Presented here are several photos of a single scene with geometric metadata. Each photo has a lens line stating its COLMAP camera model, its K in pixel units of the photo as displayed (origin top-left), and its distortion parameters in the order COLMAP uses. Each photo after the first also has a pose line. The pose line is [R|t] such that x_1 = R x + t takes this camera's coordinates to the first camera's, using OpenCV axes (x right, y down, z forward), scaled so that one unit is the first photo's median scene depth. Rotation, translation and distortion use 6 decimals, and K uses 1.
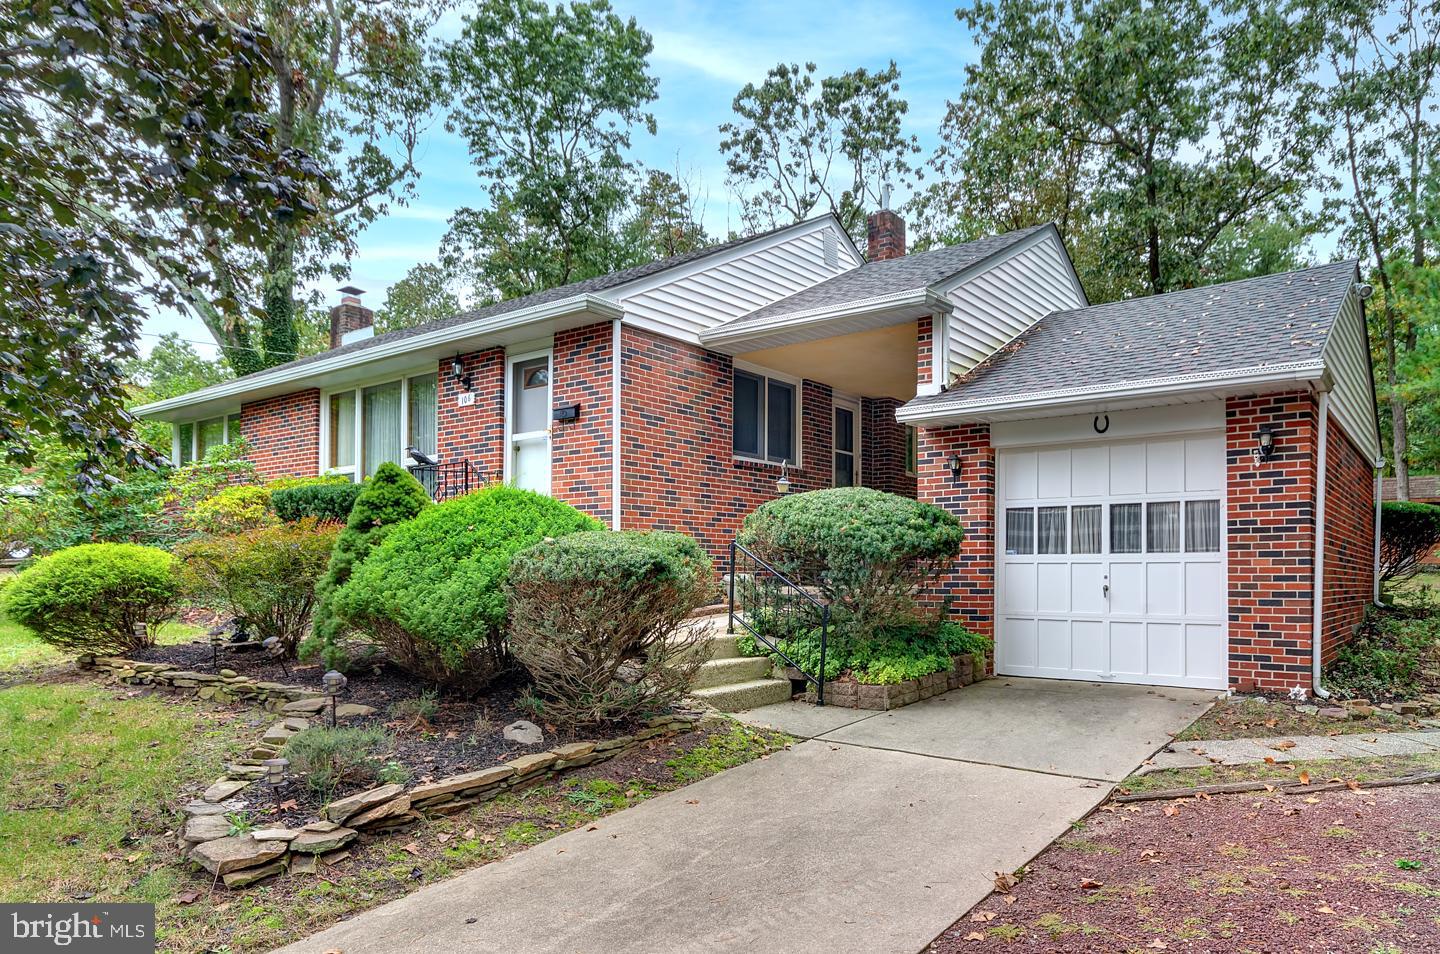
lens RADIAL K [[961.5, 0, 815.3], [0, 961.5, 561.0], [0, 0, 1]] dist [-0.000937, 0.004498]
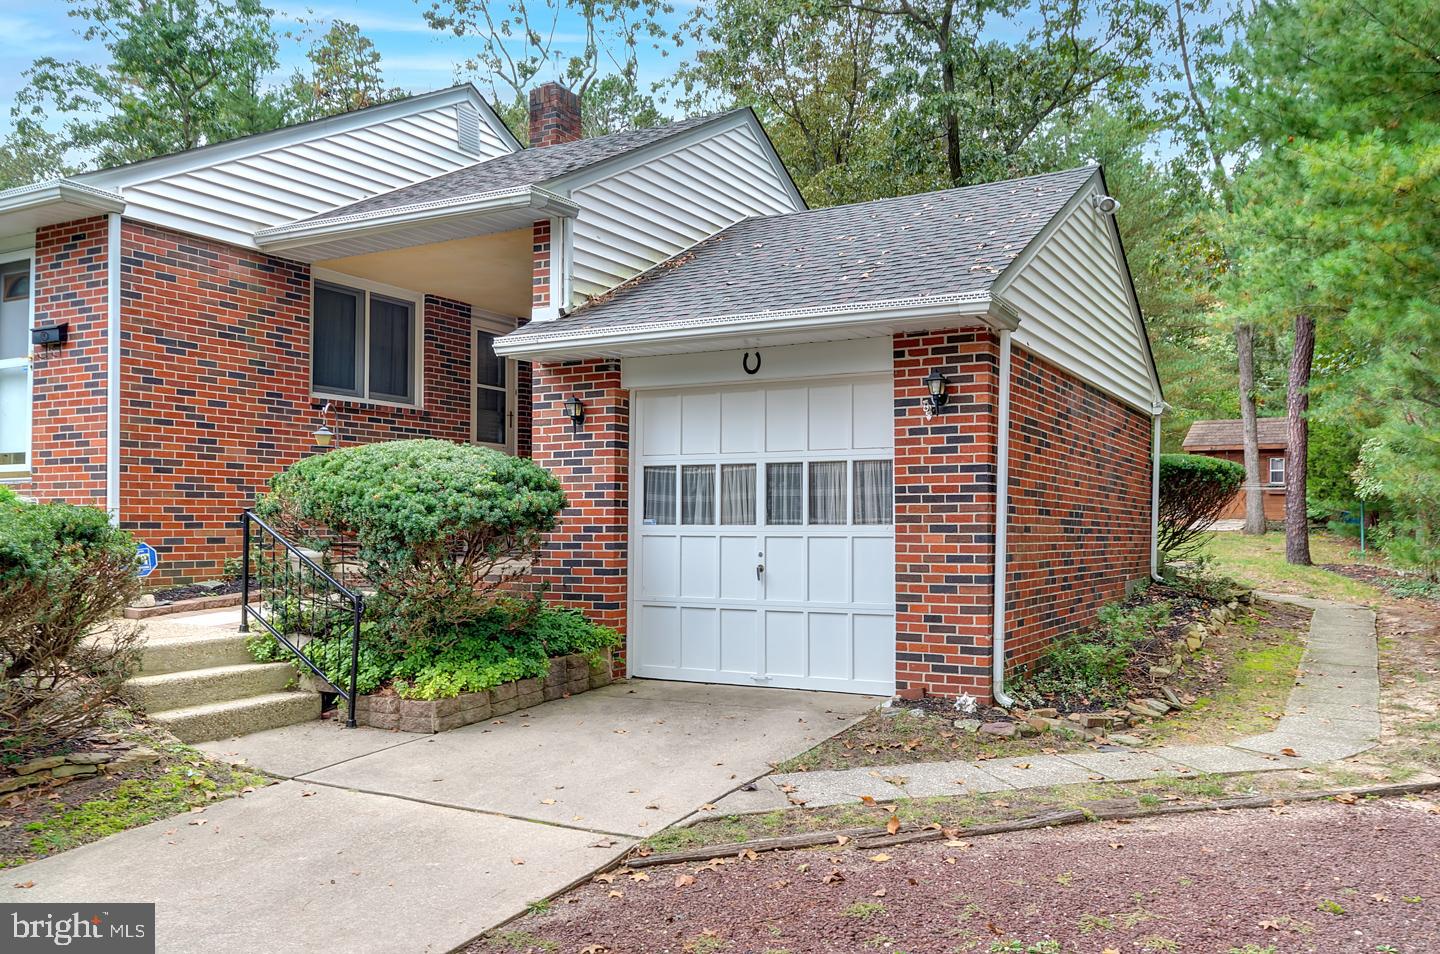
lens RADIAL K [[1177.2, 0, 719.9], [0, 1177.2, 498.8], [0, 0, 1]] dist [-0.000571, 0.002130]
pose [[0.995069, 0.006073, 0.098998, 0.173856], [-0.005231, 0.999948, -0.008760, -0.020925], [-0.099046, 0.008199, 0.995049, 0.033434]]
